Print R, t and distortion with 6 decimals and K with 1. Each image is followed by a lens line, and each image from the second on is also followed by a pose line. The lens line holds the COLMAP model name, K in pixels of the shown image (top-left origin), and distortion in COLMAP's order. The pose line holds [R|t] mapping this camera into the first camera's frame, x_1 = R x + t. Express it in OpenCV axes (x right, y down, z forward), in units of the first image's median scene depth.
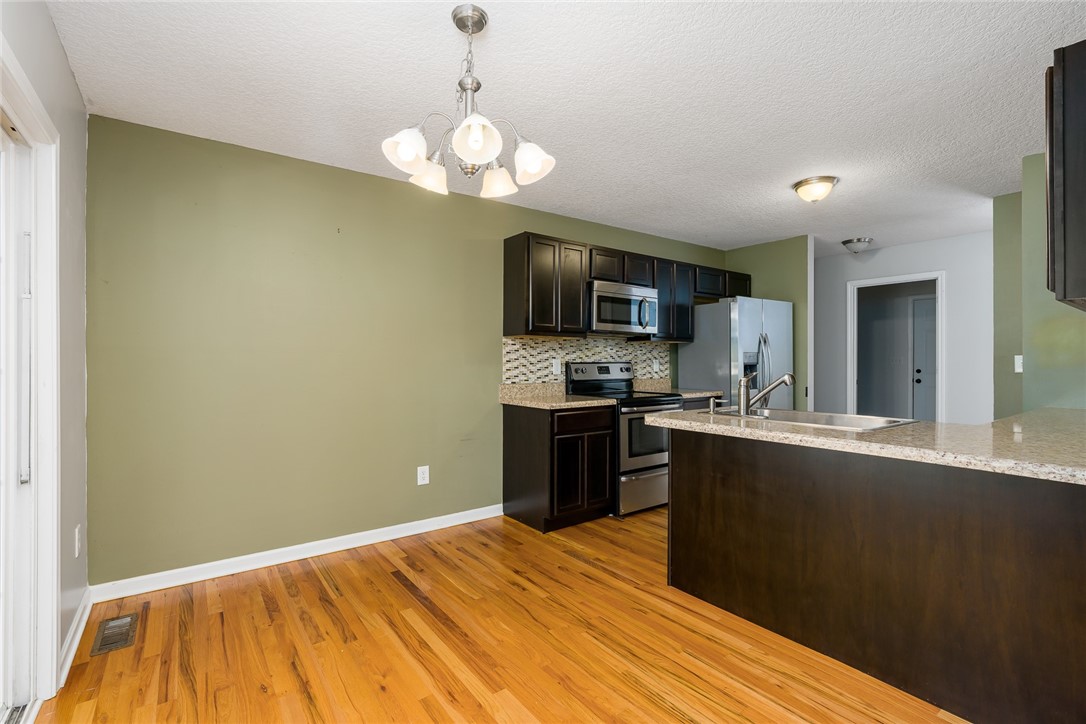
lens RADIAL K [[491.4, 0, 545.1], [0, 491.4, 368.2], [0, 0, 1]] dist [-0.020483, 0.007224]
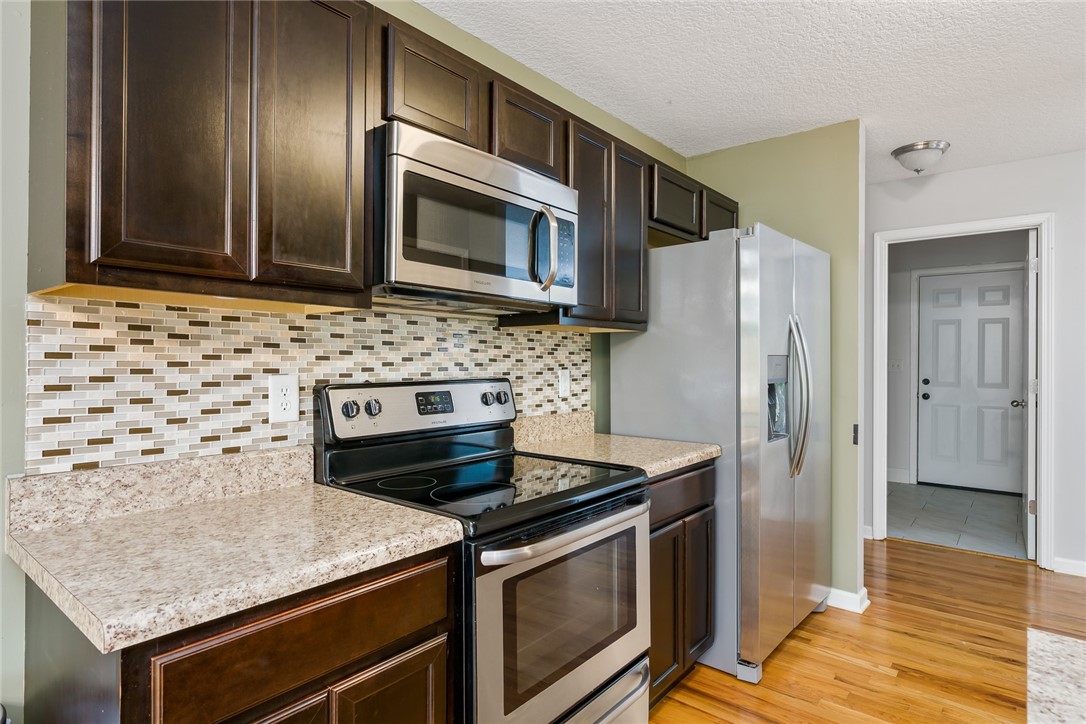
lens RADIAL K [[588.4, 0, 546.3], [0, 588.4, 361.6], [0, 0, 1]] dist [-0.002204, 0.001348]
pose [[0.969076, 0.002255, 0.246751, 0.105418], [0.000163, 0.999952, -0.009781, -0.025767], [-0.246761, 0.009519, 0.969030, 0.642943]]
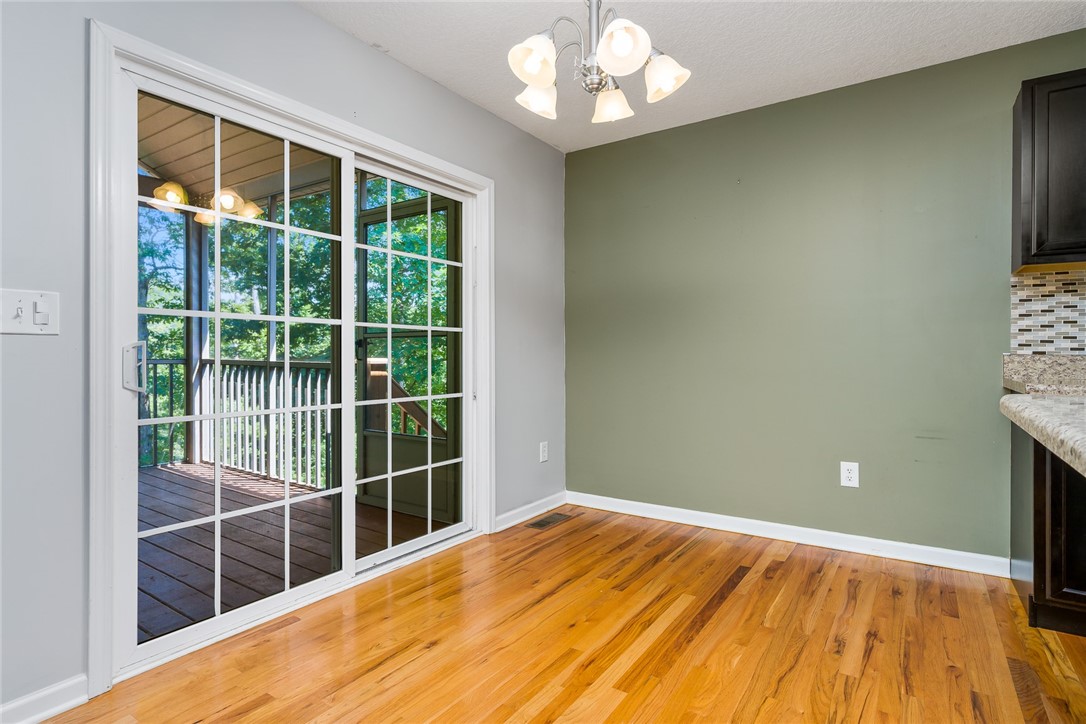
lens RADIAL K [[549.9, 0, 546.9], [0, 549.9, 359.7], [0, 0, 1]] dist [-0.006504, 0.003127]
pose [[0.332272, 0.003190, -0.943178, 0.354043], [-0.011006, 0.999939, -0.000495, 0.045326], [0.943119, 0.010545, 0.332287, 0.264665]]
